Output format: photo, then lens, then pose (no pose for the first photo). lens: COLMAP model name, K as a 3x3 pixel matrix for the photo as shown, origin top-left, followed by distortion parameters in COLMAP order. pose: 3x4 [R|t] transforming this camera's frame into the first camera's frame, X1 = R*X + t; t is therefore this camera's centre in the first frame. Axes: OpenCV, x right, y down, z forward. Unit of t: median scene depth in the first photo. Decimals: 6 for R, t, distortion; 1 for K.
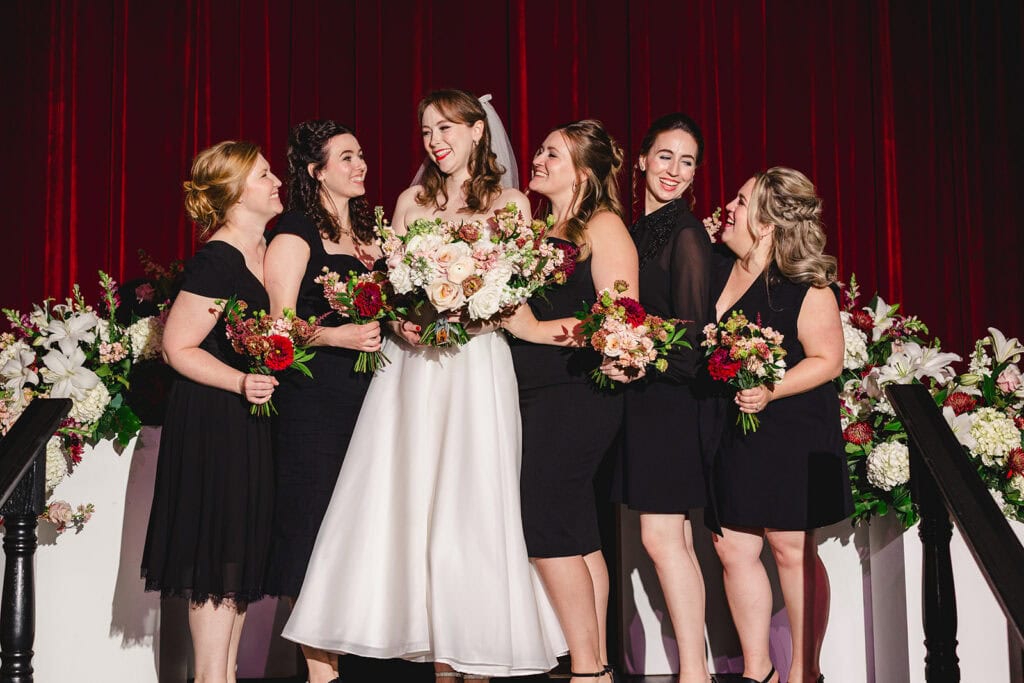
lens RADIAL K [[1453.7, 0, 512.0], [0, 1453.7, 341.5], [0, 0, 1]] dist [0.015708, 0.033380]
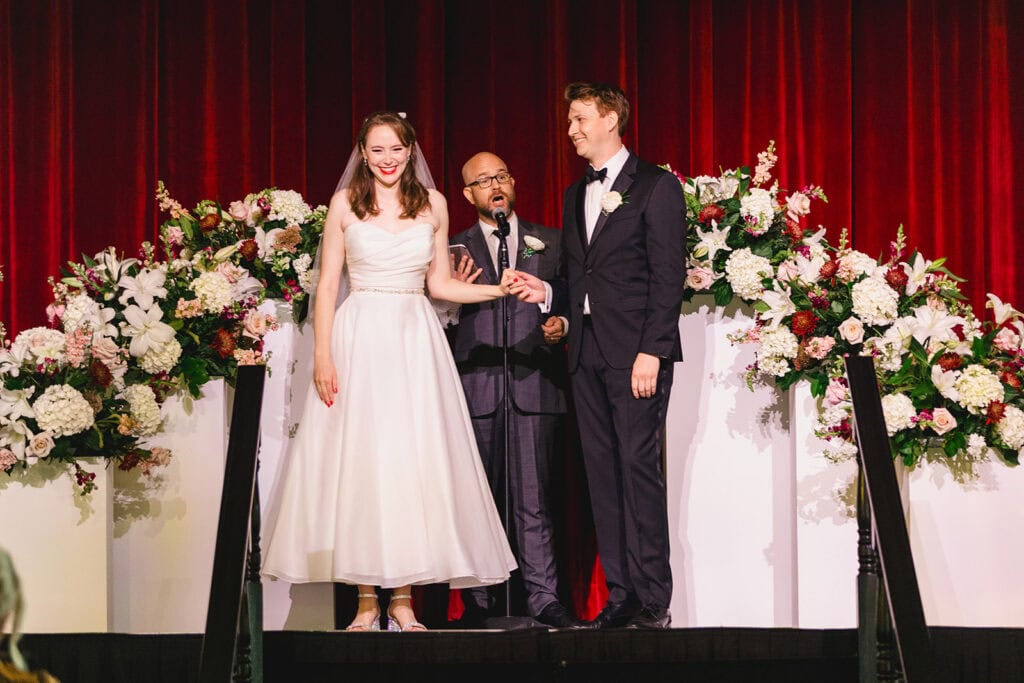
lens RADIAL K [[4243.3, 0, 512.0], [0, 4243.3, 341.5], [0, 0, 1]] dist [1.677508, 0.549447]
pose [[0.999750, 0.002089, 0.022253, -0.106962], [-0.003476, 0.998041, 0.062473, -0.165436], [-0.022079, -0.062534, 0.997799, -2.145536]]
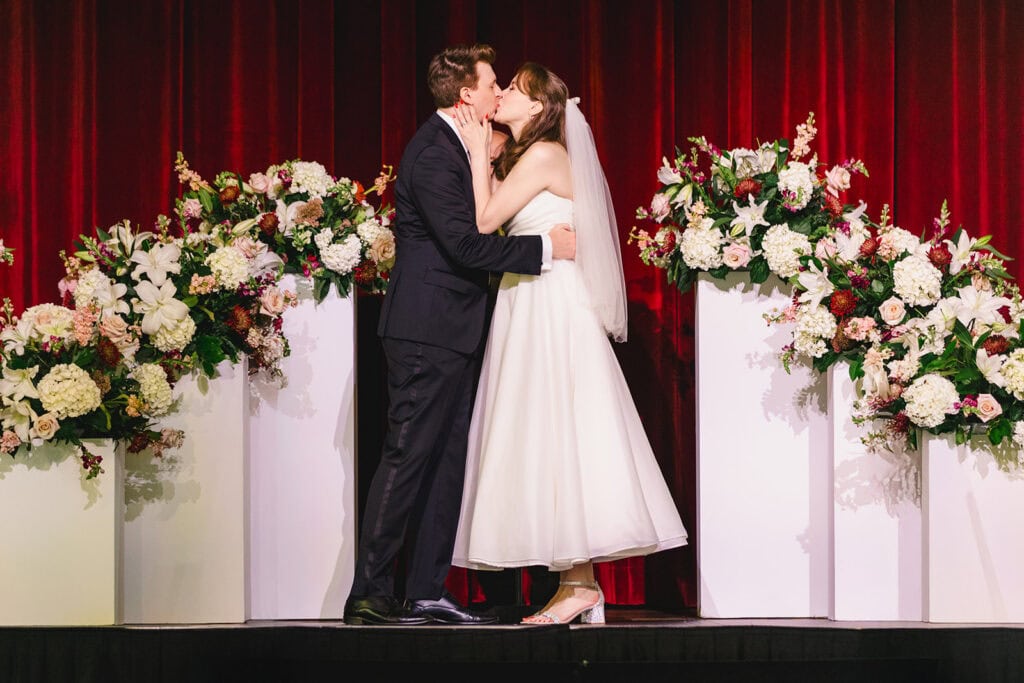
lens RADIAL K [[3903.8, 0, 512.0], [0, 3903.8, 341.5], [0, 0, 1]] dist [1.215542, 0.661773]
pose [[0.999961, 0.007418, 0.004758, -0.068444], [-0.007749, 0.997235, 0.073903, -0.159609], [-0.004196, -0.073937, 0.997254, -1.780438]]
